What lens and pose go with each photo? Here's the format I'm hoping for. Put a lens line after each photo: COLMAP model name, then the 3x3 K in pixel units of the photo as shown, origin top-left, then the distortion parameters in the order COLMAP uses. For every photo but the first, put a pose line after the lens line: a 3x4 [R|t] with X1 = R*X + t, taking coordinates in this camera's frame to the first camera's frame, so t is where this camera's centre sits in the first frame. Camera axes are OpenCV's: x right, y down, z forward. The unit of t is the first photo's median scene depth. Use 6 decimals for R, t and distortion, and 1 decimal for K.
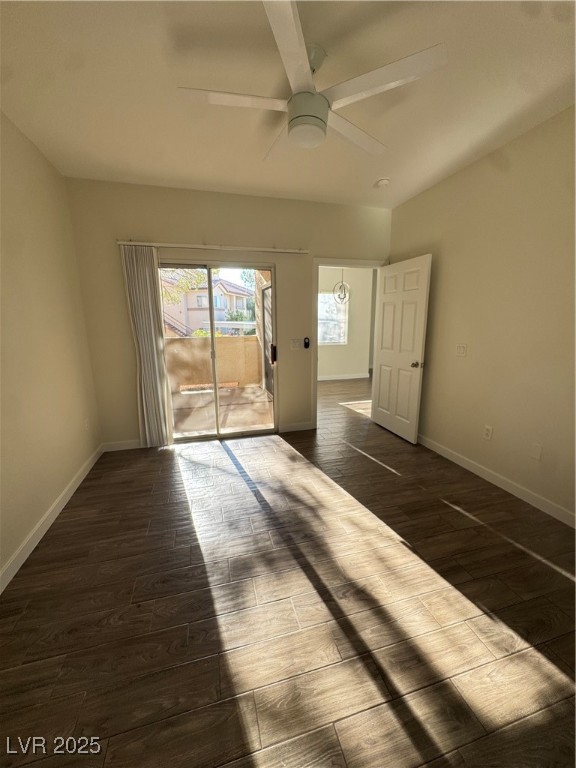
lens RADIAL K [[306.0, 0, 291.9], [0, 306.0, 382.1], [0, 0, 1]] dist [-0.005694, 0.000474]
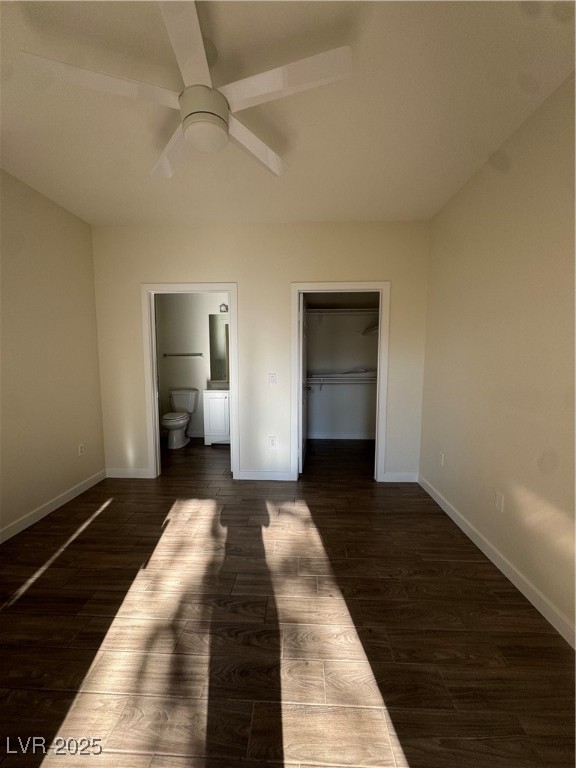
lens RADIAL K [[306.0, 0, 289.8], [0, 306.0, 383.3], [0, 0, 1]] dist [-0.005694, 0.000474]
pose [[-0.950700, -0.022011, 0.309330, -0.347487], [0.071017, 0.955517, 0.286258, -0.275191], [-0.301871, 0.294113, -0.906847, 1.445073]]
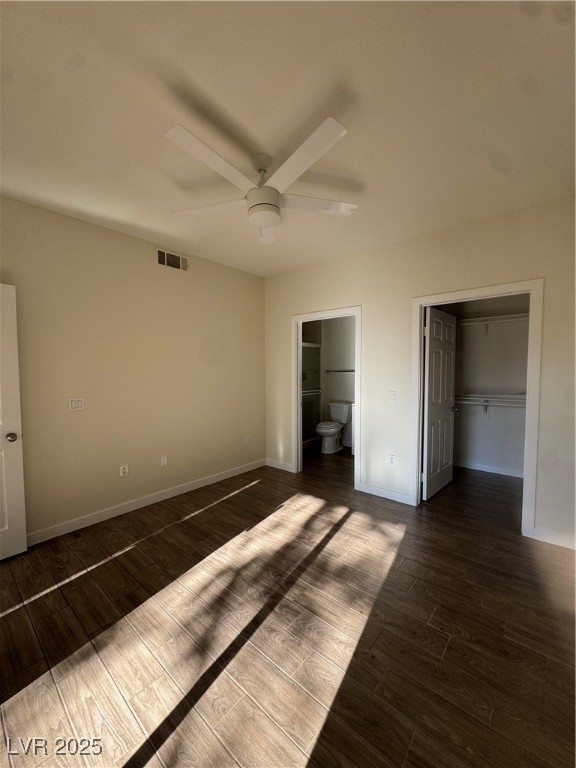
lens RADIAL K [[306.0, 0, 288.2], [0, 306.0, 383.0], [0, 0, 1]] dist [-0.005694, 0.000474]
pose [[-0.554884, -0.027068, 0.831487, -0.768075], [0.183431, 0.970892, 0.154016, -0.257389], [-0.811454, 0.237981, -0.533768, 1.294982]]
